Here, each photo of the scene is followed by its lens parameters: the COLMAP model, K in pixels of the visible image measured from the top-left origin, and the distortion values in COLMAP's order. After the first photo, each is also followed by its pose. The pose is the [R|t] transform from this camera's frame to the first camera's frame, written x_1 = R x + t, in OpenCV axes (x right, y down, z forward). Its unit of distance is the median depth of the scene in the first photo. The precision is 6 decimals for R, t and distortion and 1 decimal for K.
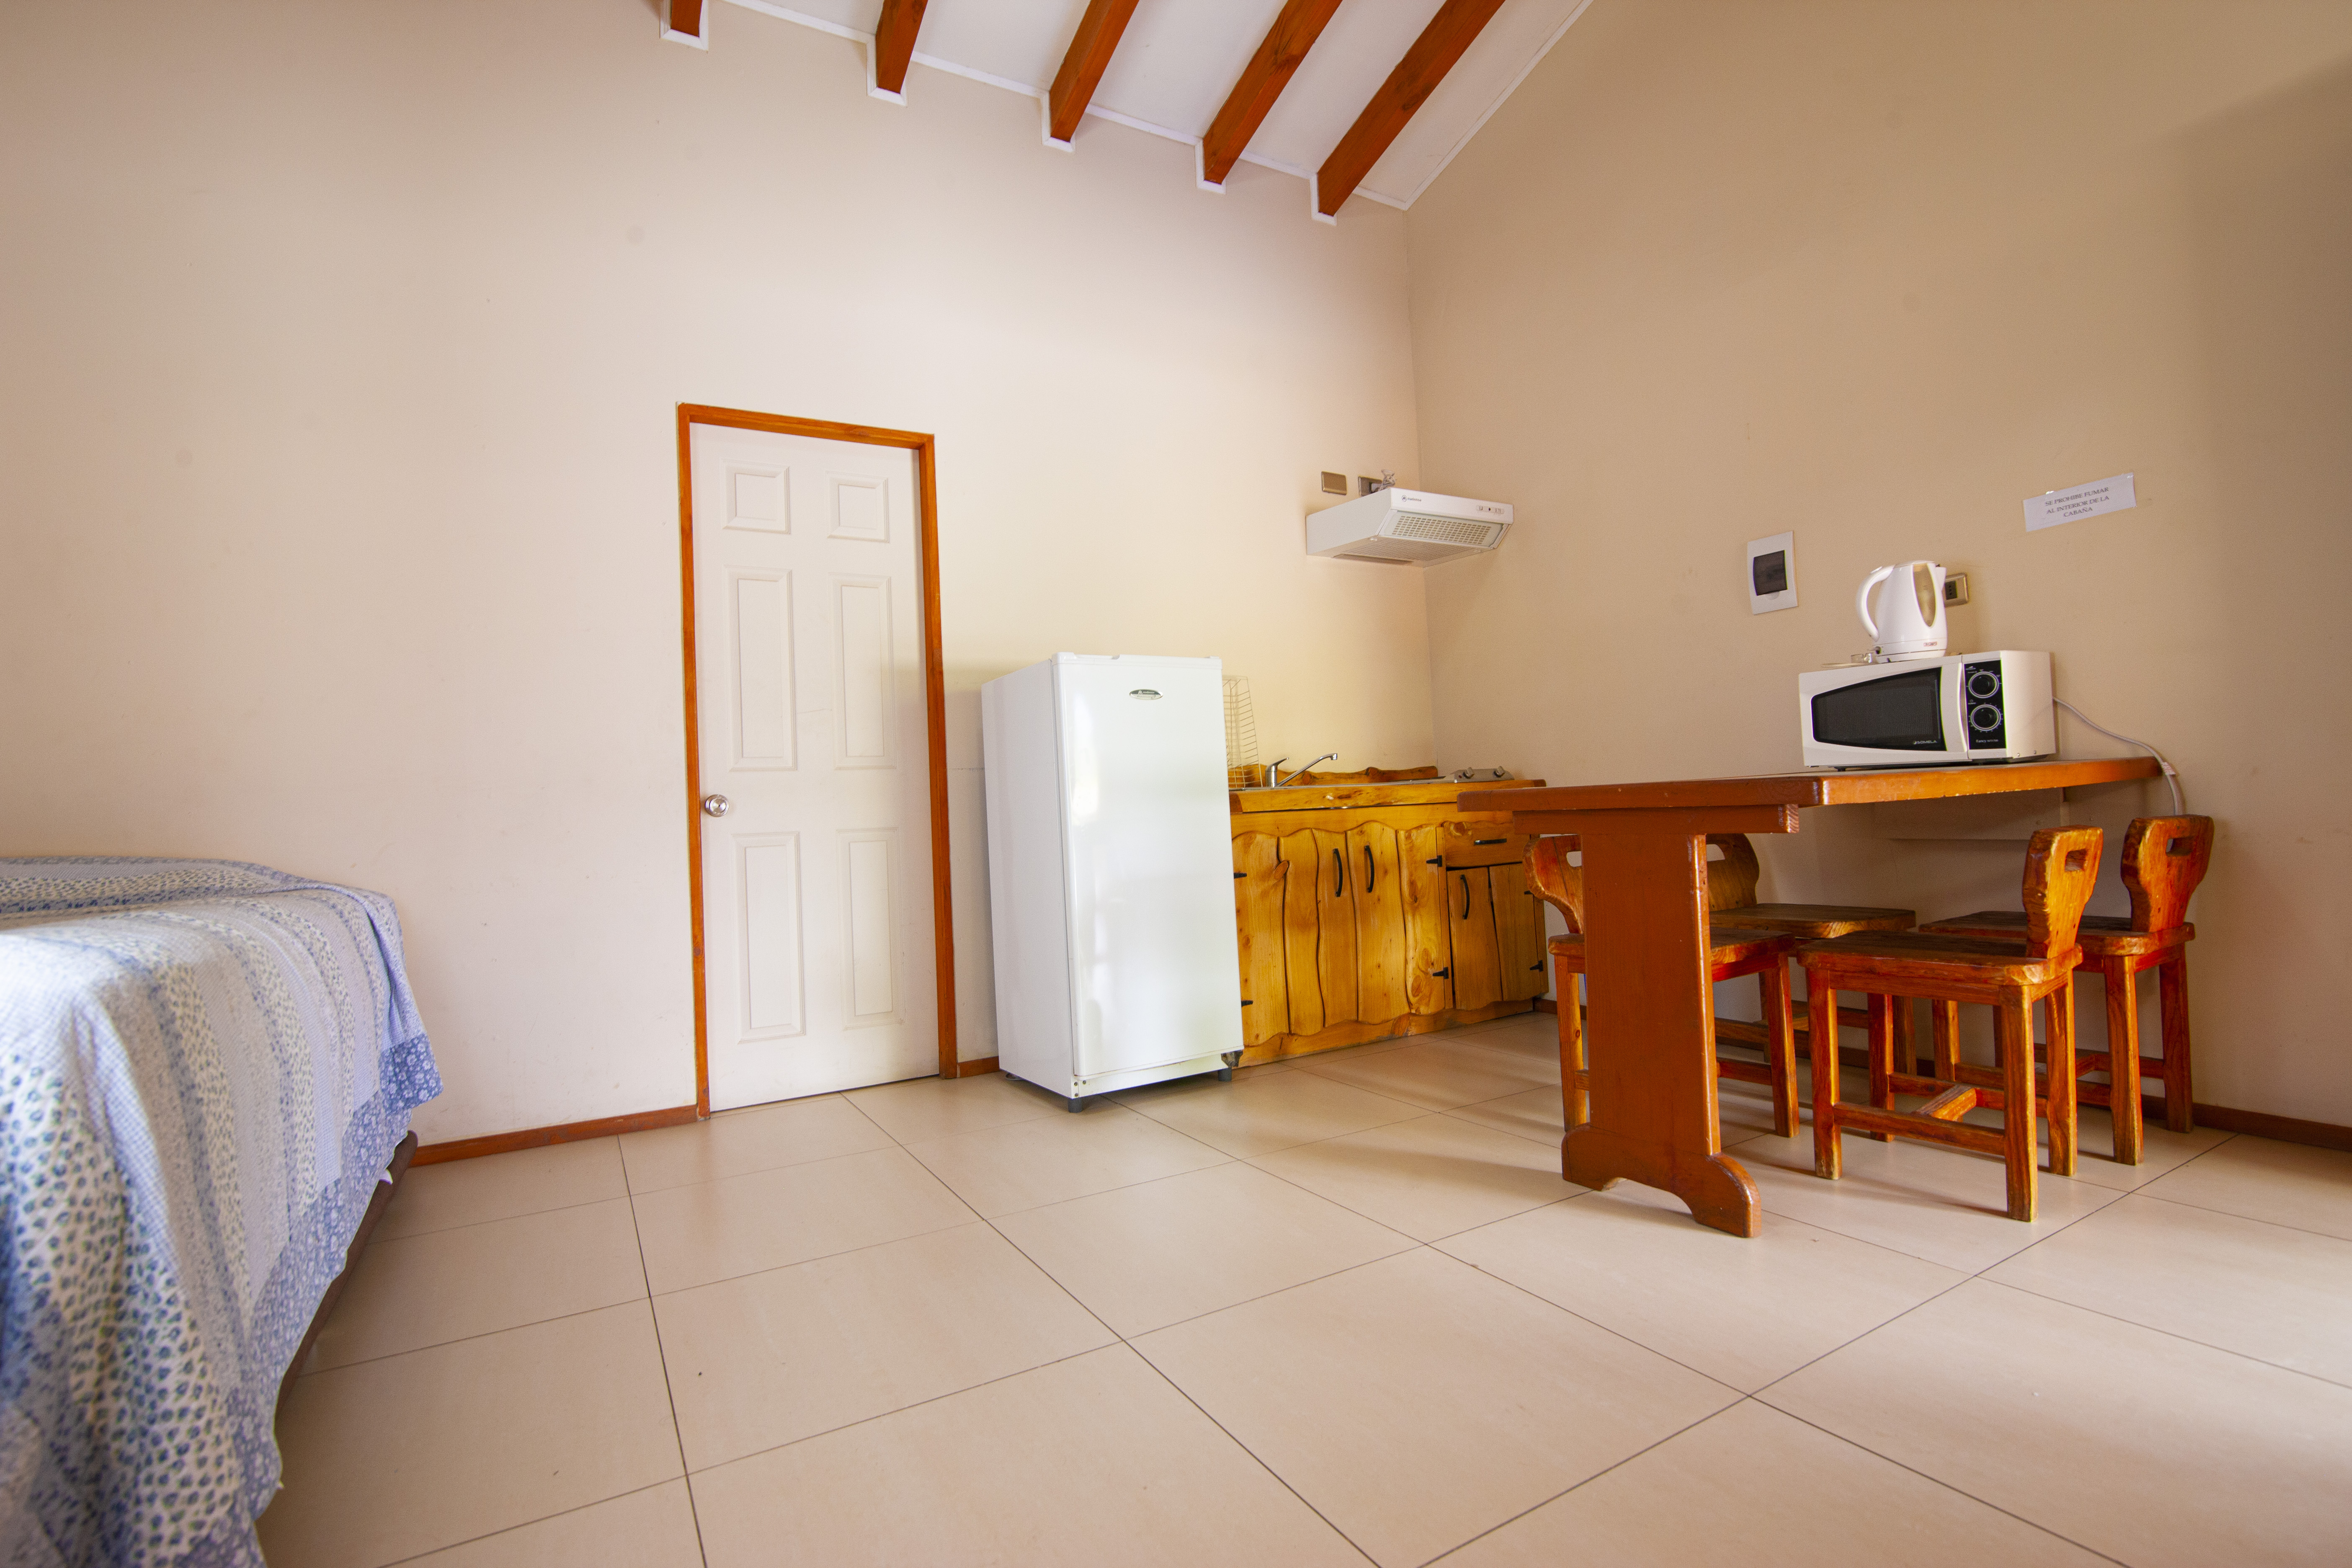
lens RADIAL K [[1076.5, 0, 1176.0], [0, 1076.5, 784.0], [0, 0, 1]] dist [-0.021895, 0.001258]
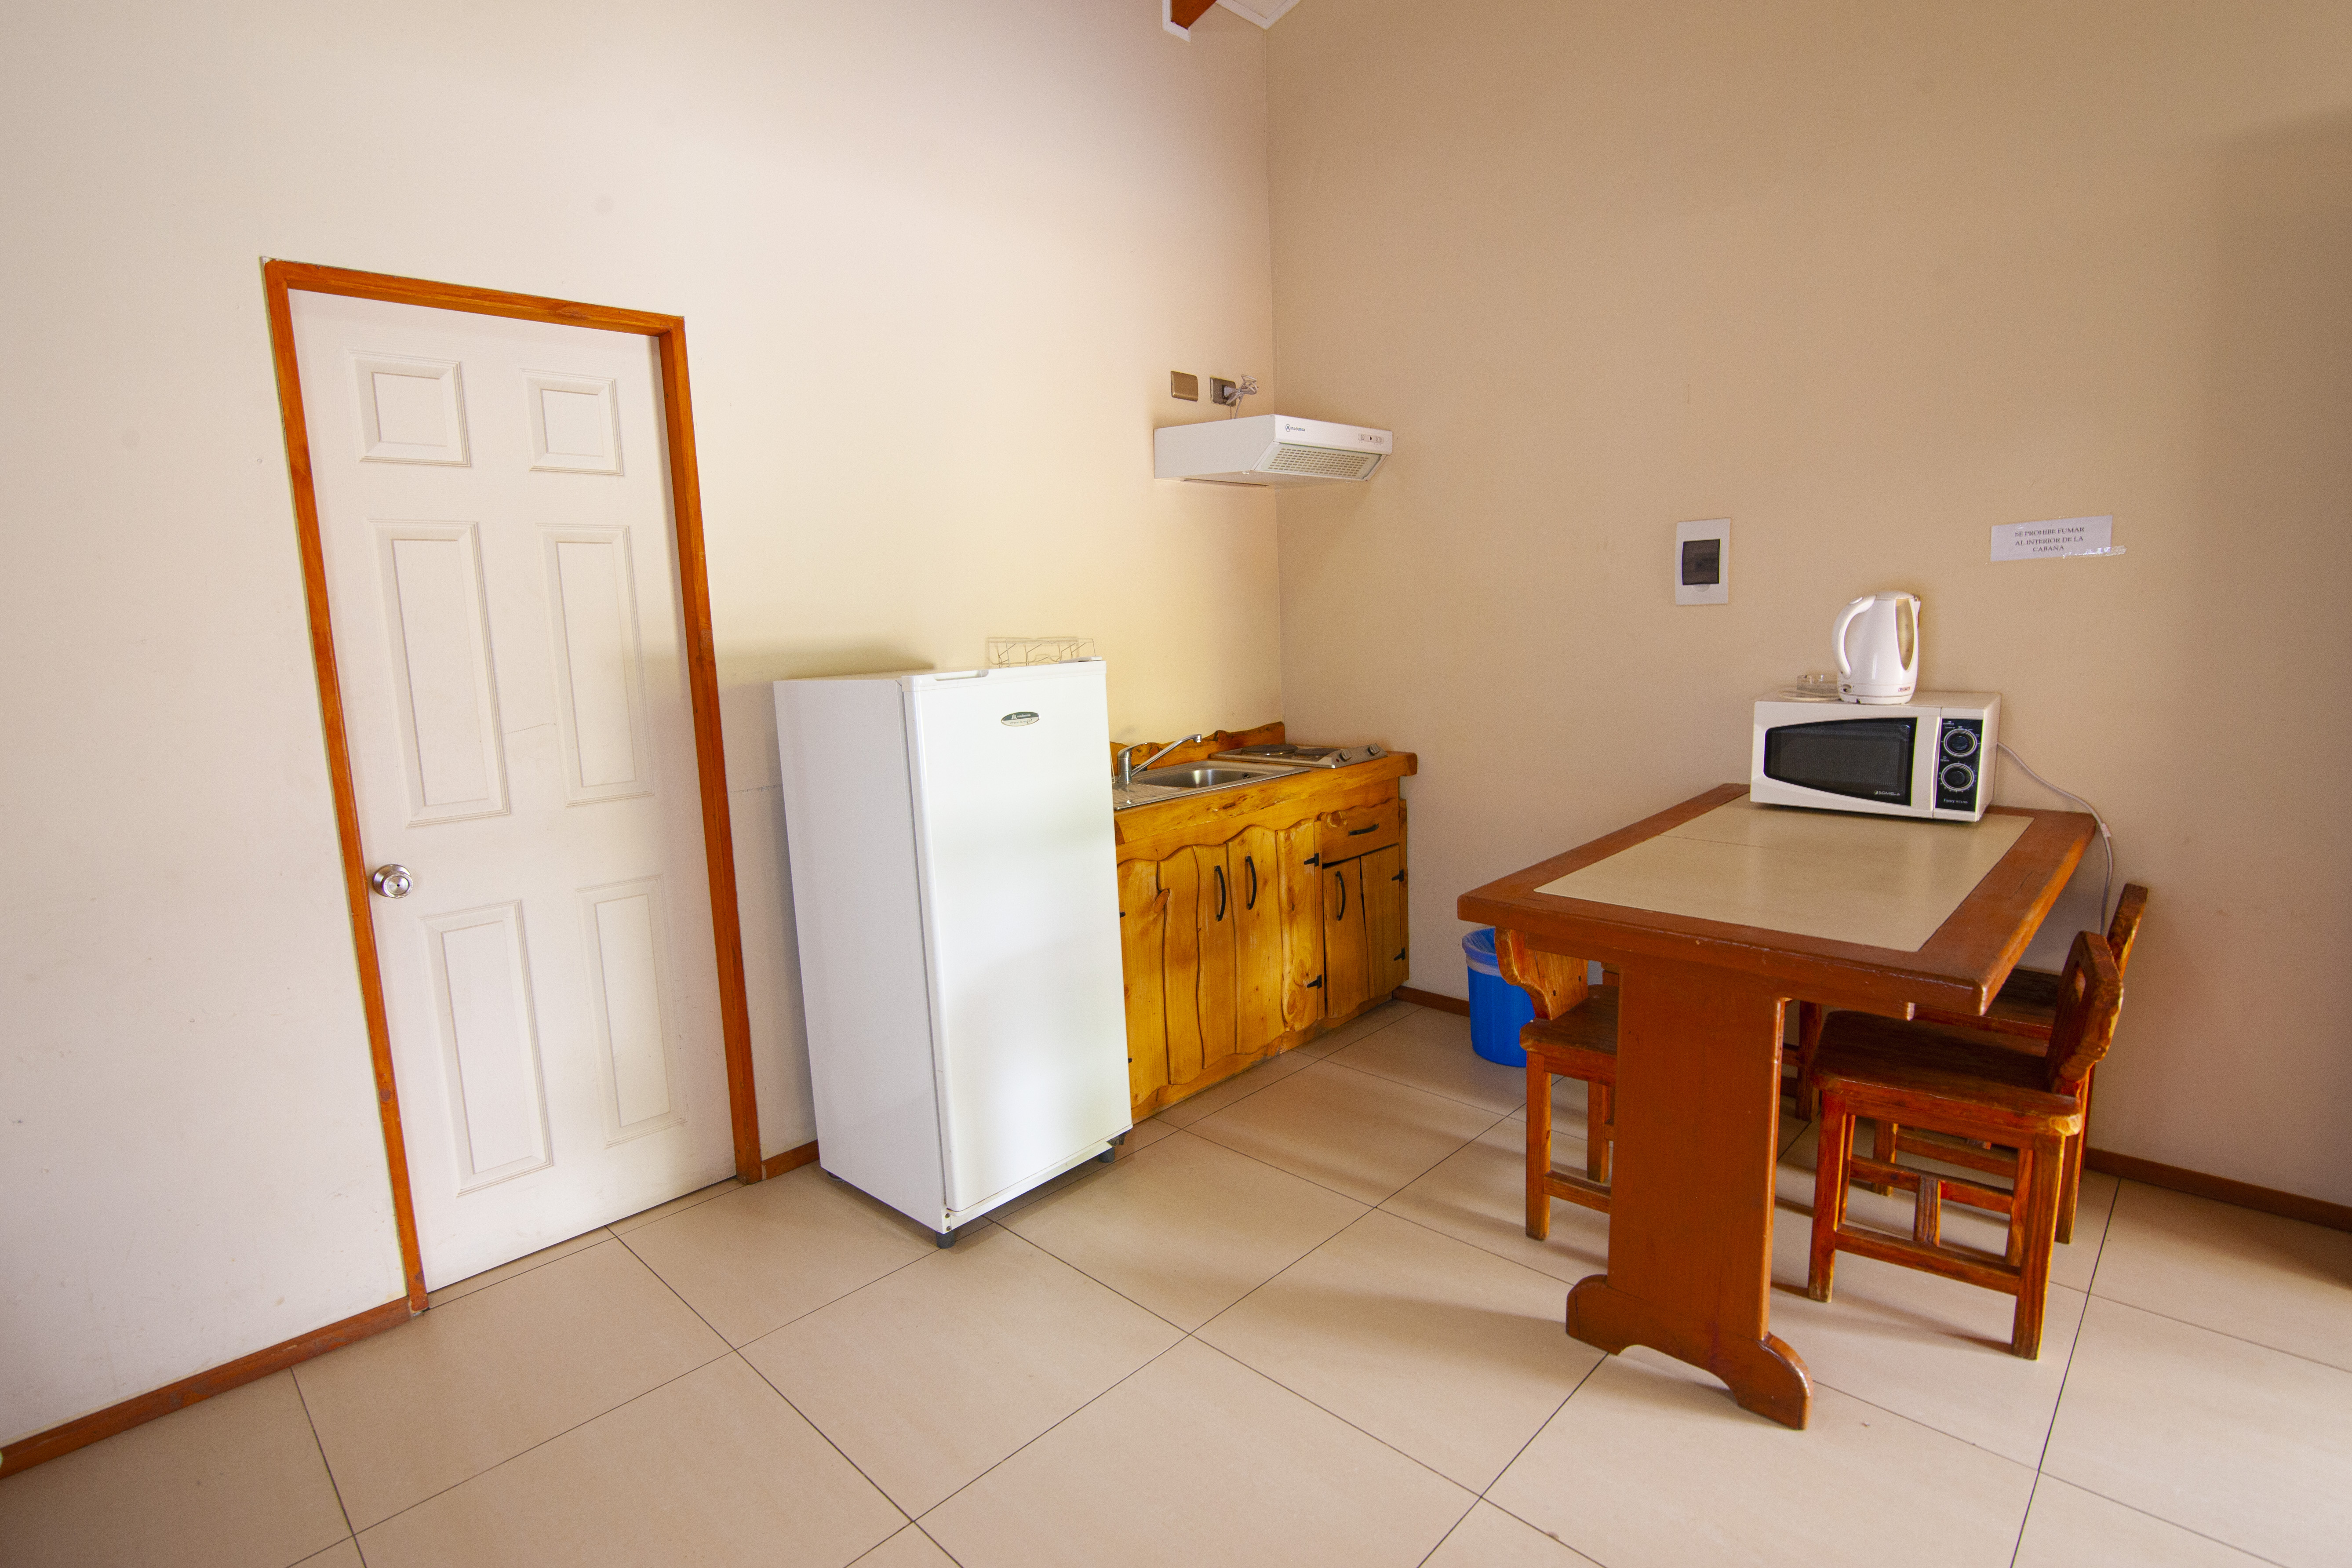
lens RADIAL K [[1134.7, 0, 1176.0], [0, 1134.7, 784.0], [0, 0, 1]] dist [-0.019974, 0.000679]
pose [[0.963228, -0.029356, 0.267077, -0.123379], [-0.013522, 0.987458, 0.157303, -0.147684], [-0.268345, -0.155130, 0.950750, 0.173666]]
